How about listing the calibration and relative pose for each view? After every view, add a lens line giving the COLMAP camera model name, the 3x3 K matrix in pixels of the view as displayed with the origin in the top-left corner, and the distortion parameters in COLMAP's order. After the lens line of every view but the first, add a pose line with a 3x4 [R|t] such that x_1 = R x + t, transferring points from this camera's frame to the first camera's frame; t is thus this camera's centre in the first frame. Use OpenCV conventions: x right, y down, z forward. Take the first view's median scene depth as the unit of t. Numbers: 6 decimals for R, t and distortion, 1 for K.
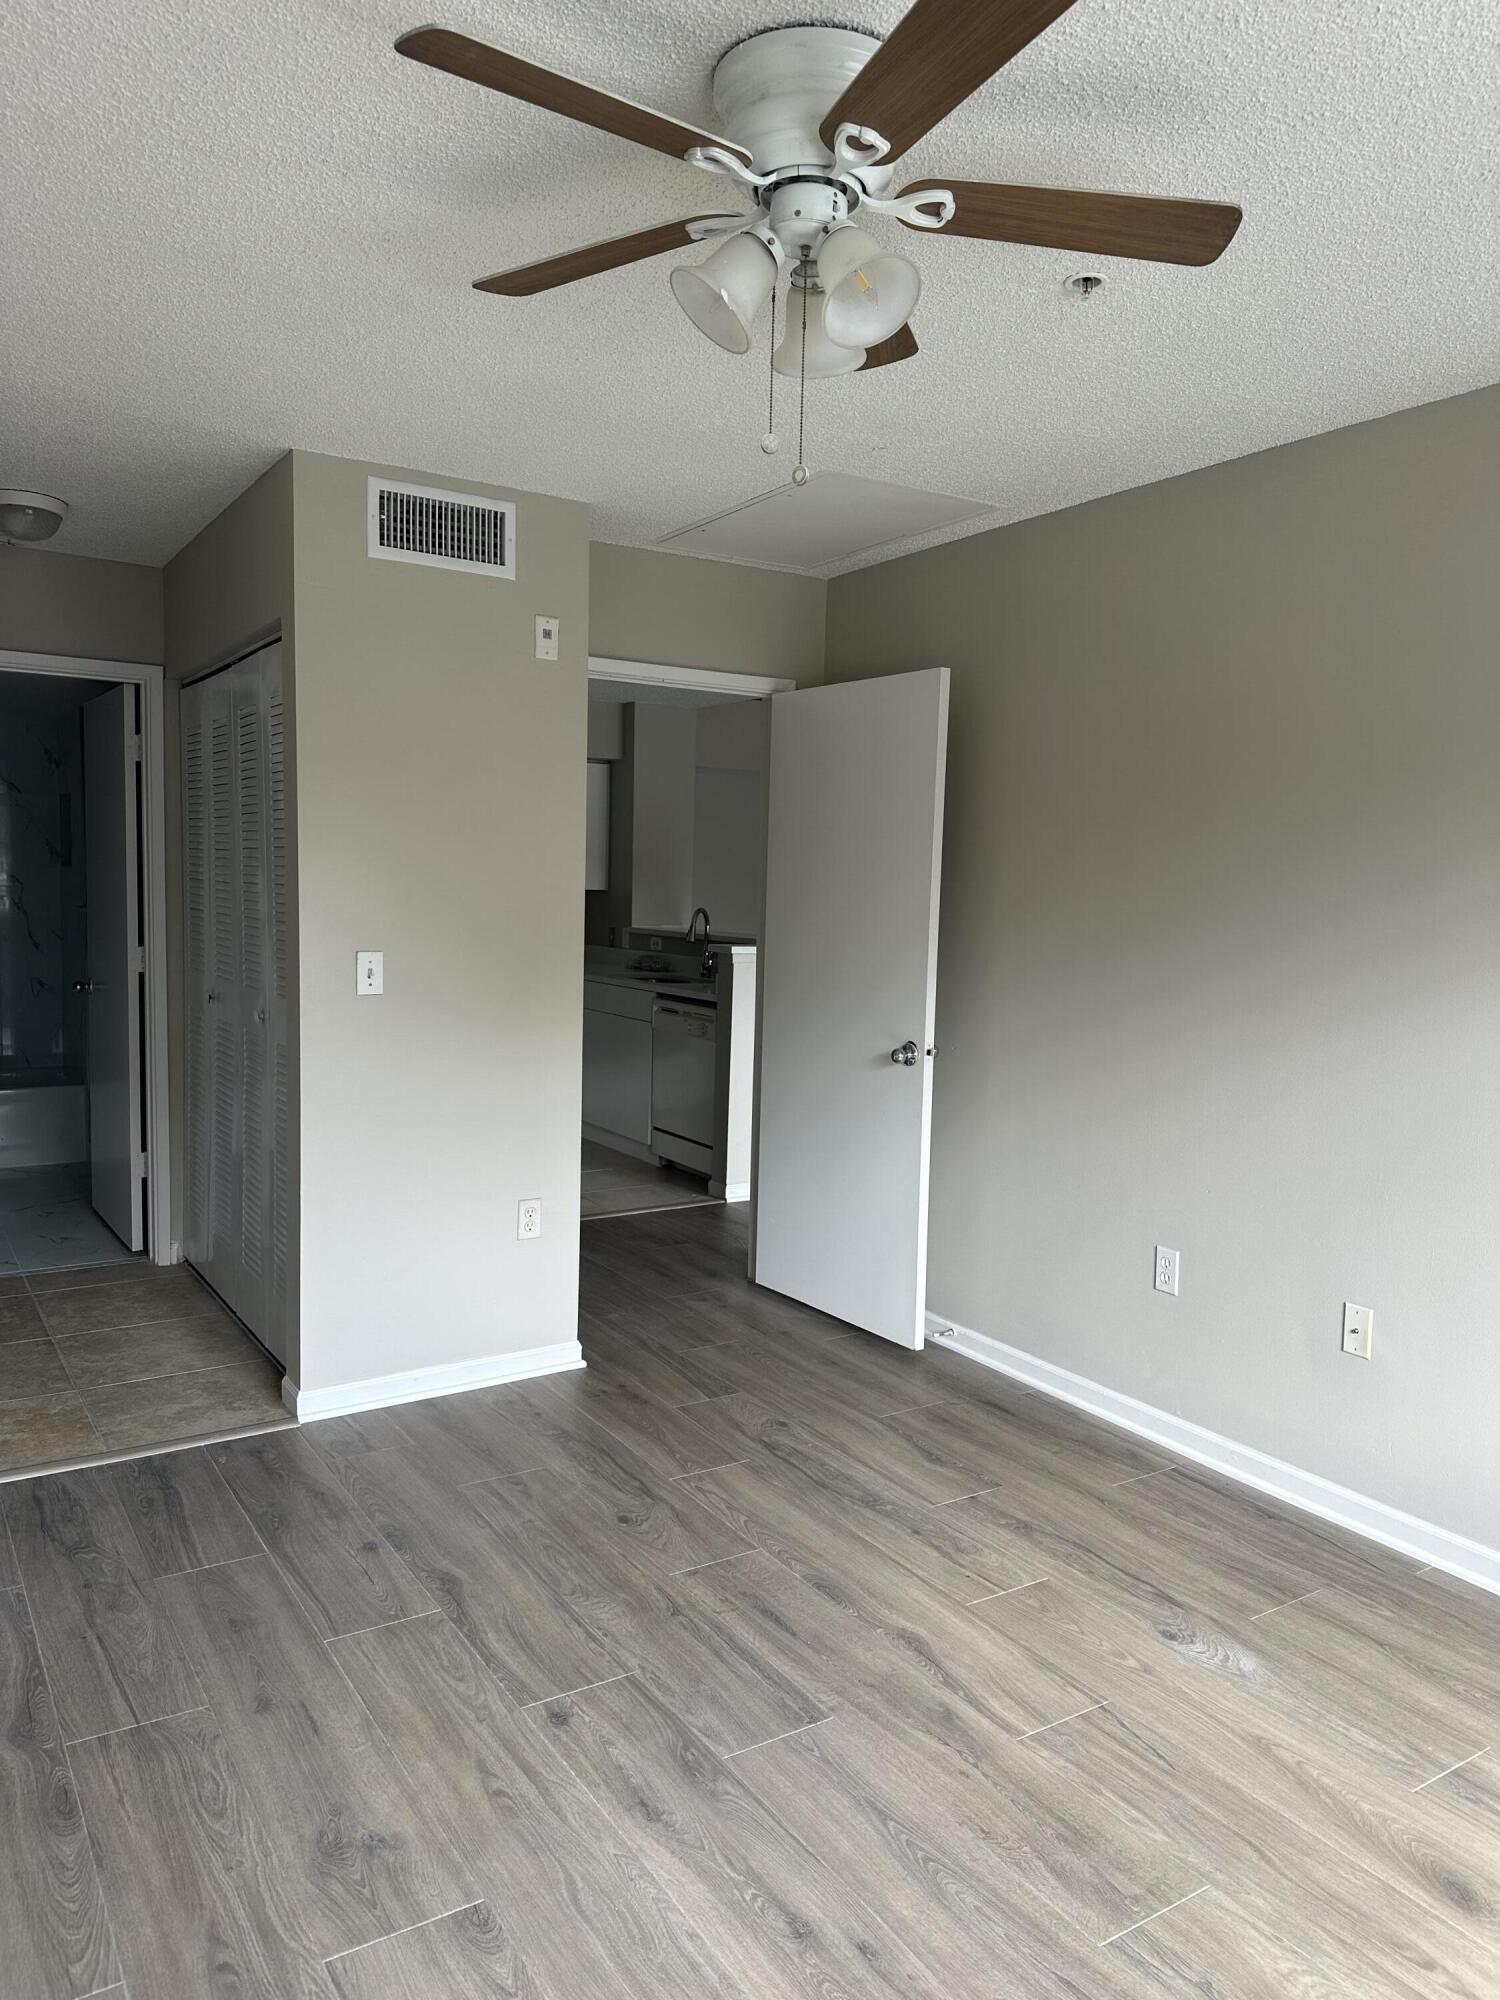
lens RADIAL K [[1391.3, 0, 739.8], [0, 1391.3, 999.1], [0, 0, 1]] dist [0.097790, -0.135590]
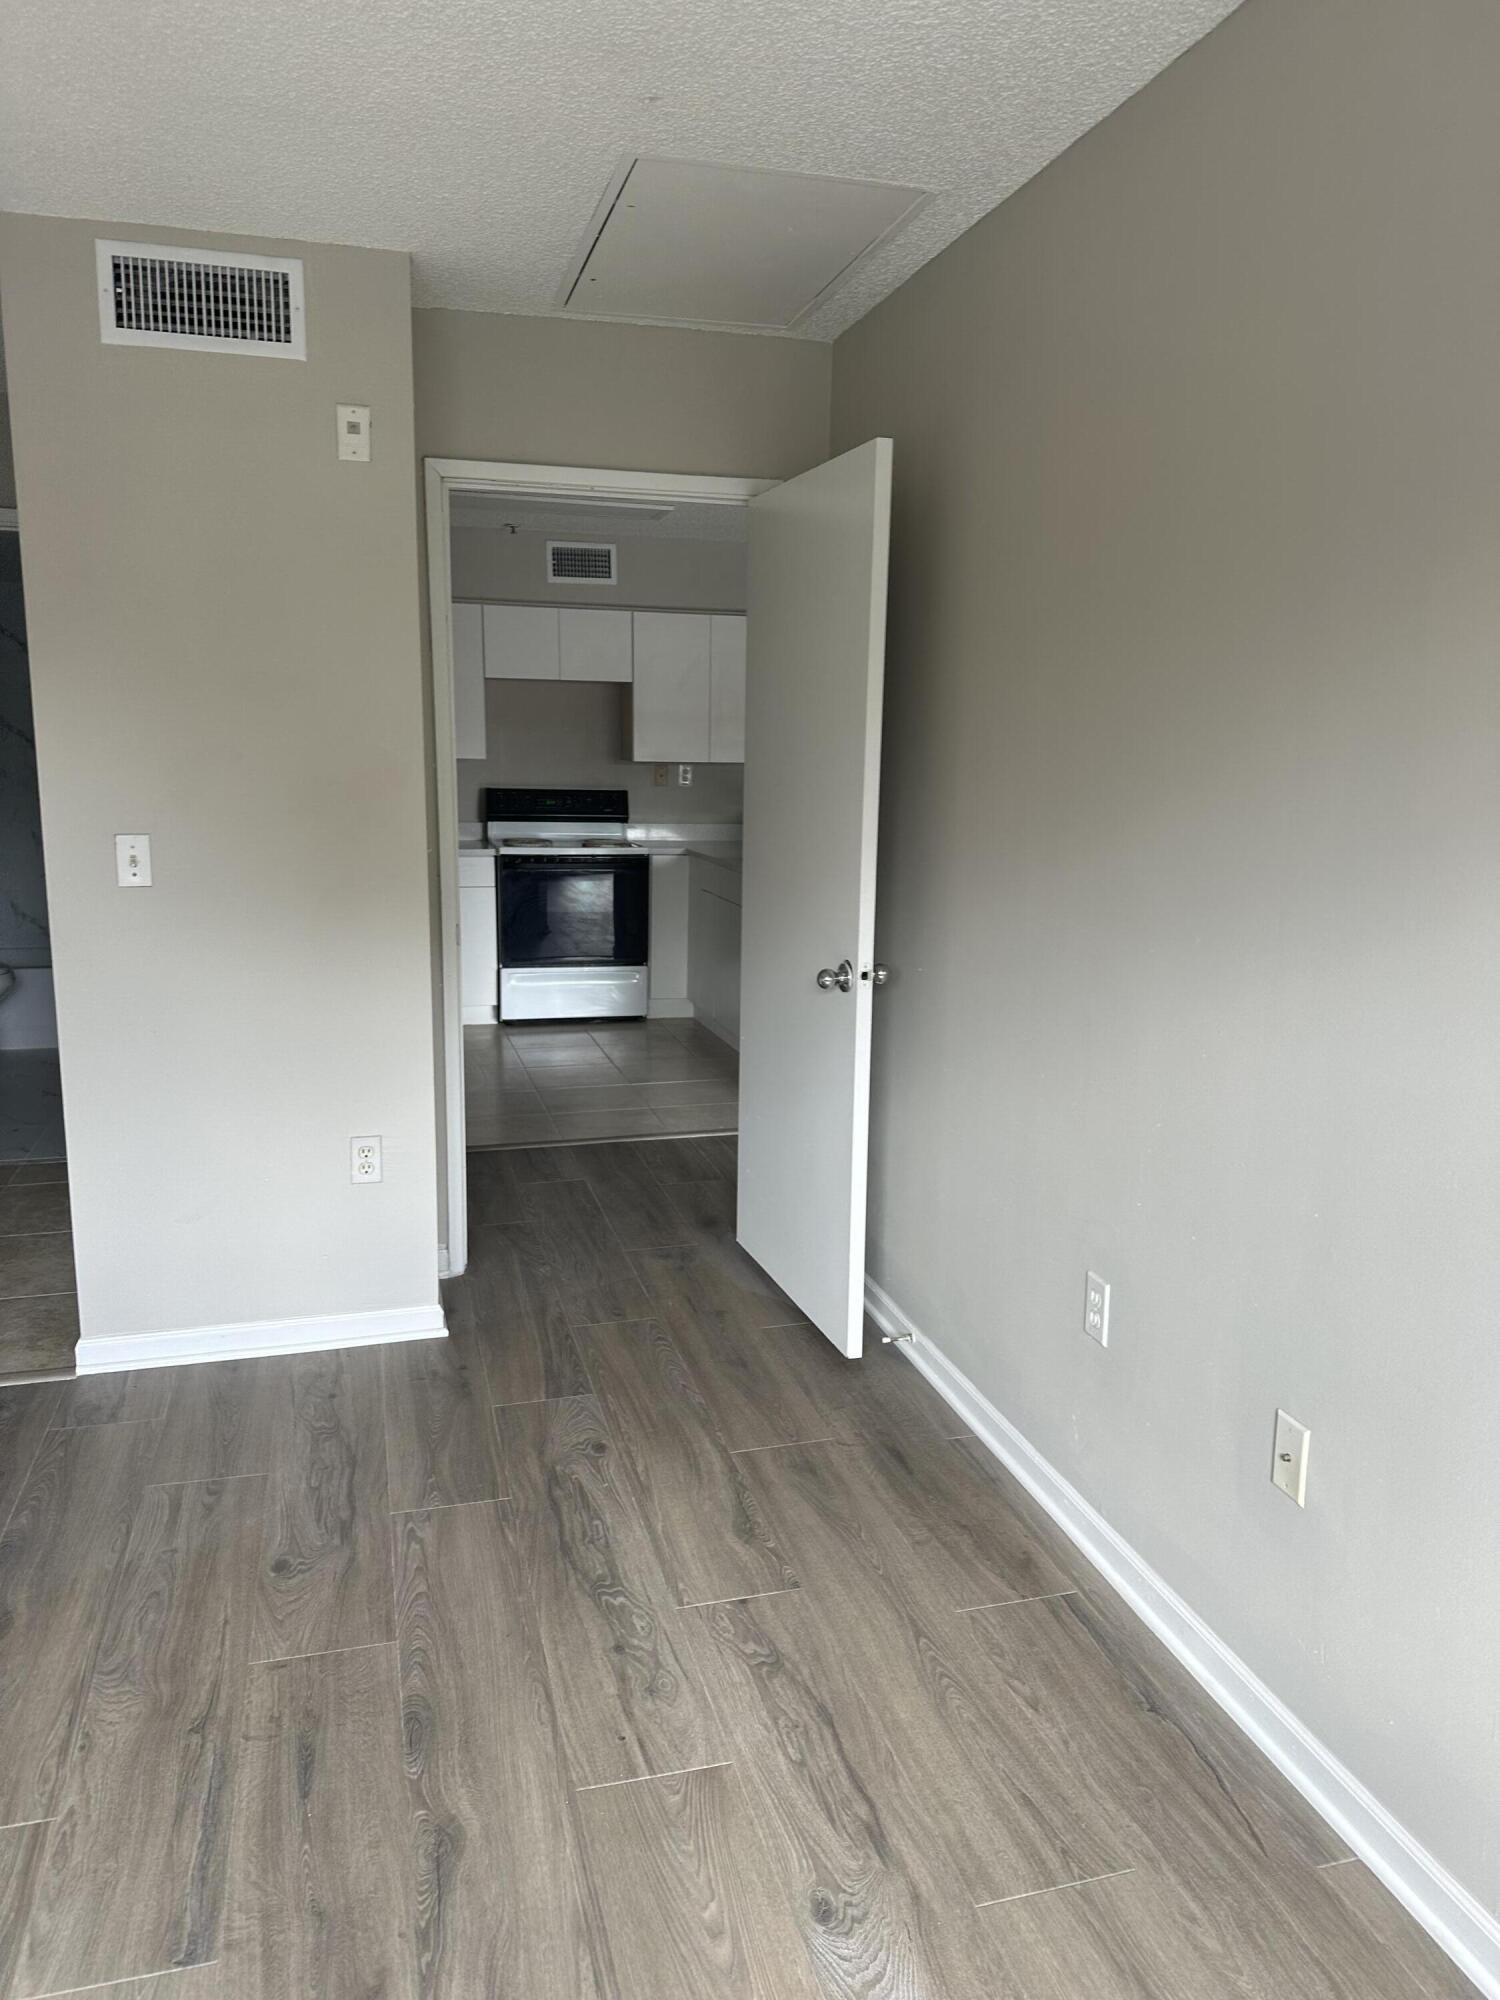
lens RADIAL K [[1382.1, 0, 756.6], [0, 1382.1, 990.5], [0, 0, 1]] dist [0.048898, -0.053703]
pose [[0.955656, 0.039362, -0.291841, 0.343007], [-0.015774, 0.996446, 0.082742, -0.016538], [0.294061, -0.074470, 0.952881, 0.320290]]
